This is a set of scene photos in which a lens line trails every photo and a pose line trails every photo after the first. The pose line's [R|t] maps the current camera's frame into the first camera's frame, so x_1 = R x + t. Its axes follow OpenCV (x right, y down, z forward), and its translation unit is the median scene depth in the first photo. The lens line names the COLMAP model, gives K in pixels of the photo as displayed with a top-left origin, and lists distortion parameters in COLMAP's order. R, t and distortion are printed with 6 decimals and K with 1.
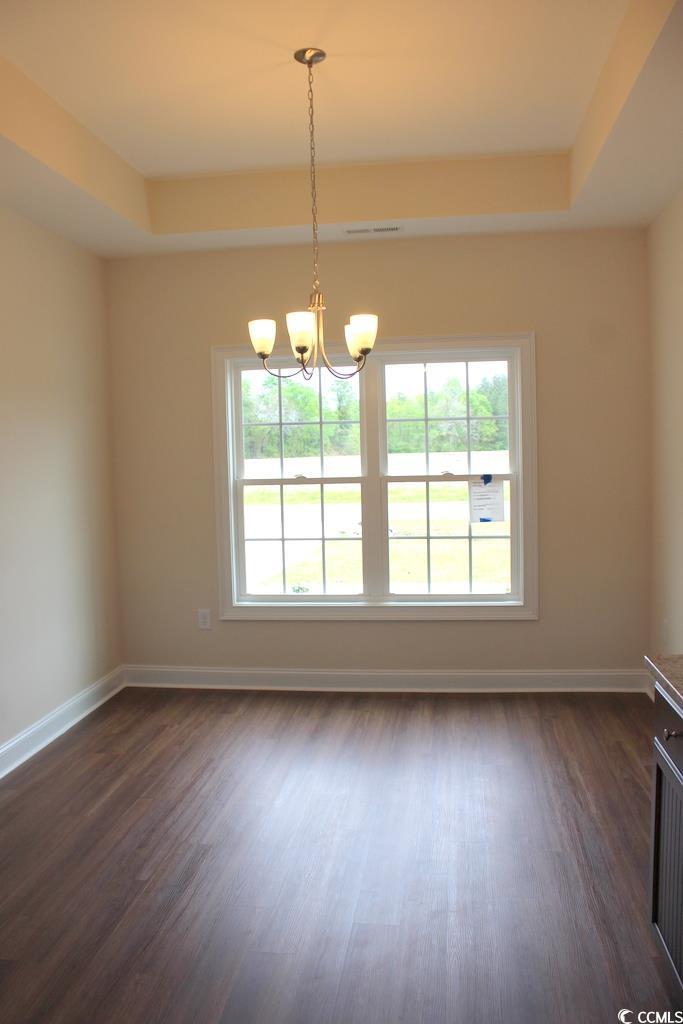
lens RADIAL K [[849.5, 0, 341.5], [0, 849.5, 512.0], [0, 0, 1]] dist [-0.106254, 0.005117]
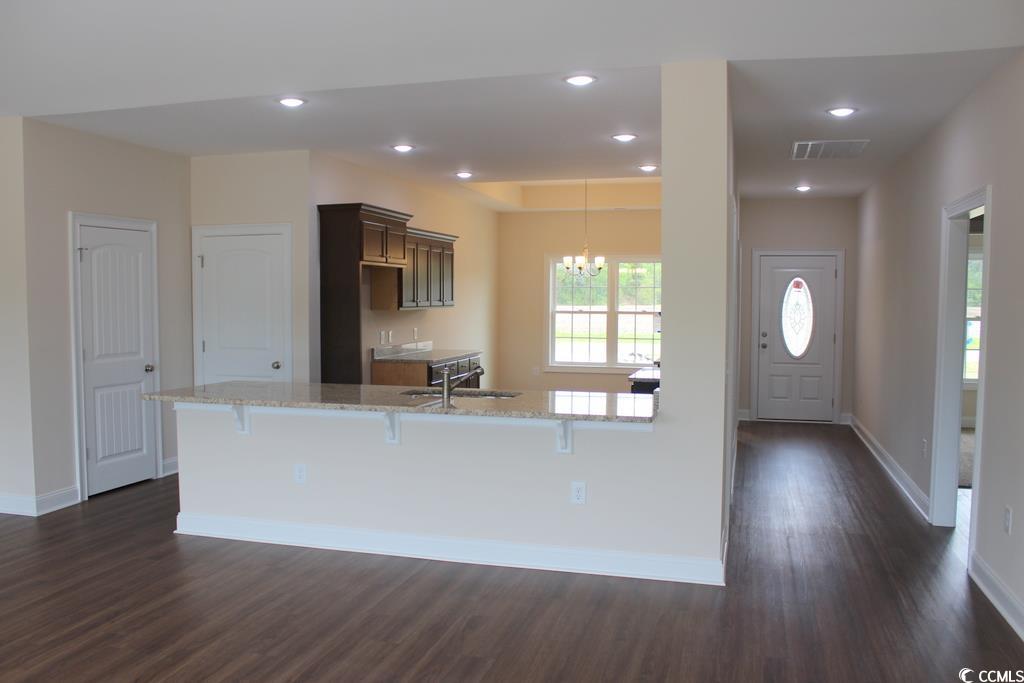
lens RADIAL K [[849.5, 0, 512.0], [0, 849.5, 341.5], [0, 0, 1]] dist [-0.106254, 0.005117]
pose [[0.989150, 0.039252, -0.141569, 0.098818], [-0.042248, 0.998941, -0.018221, 0.095019], [0.140703, 0.024004, 0.989761, -1.336992]]
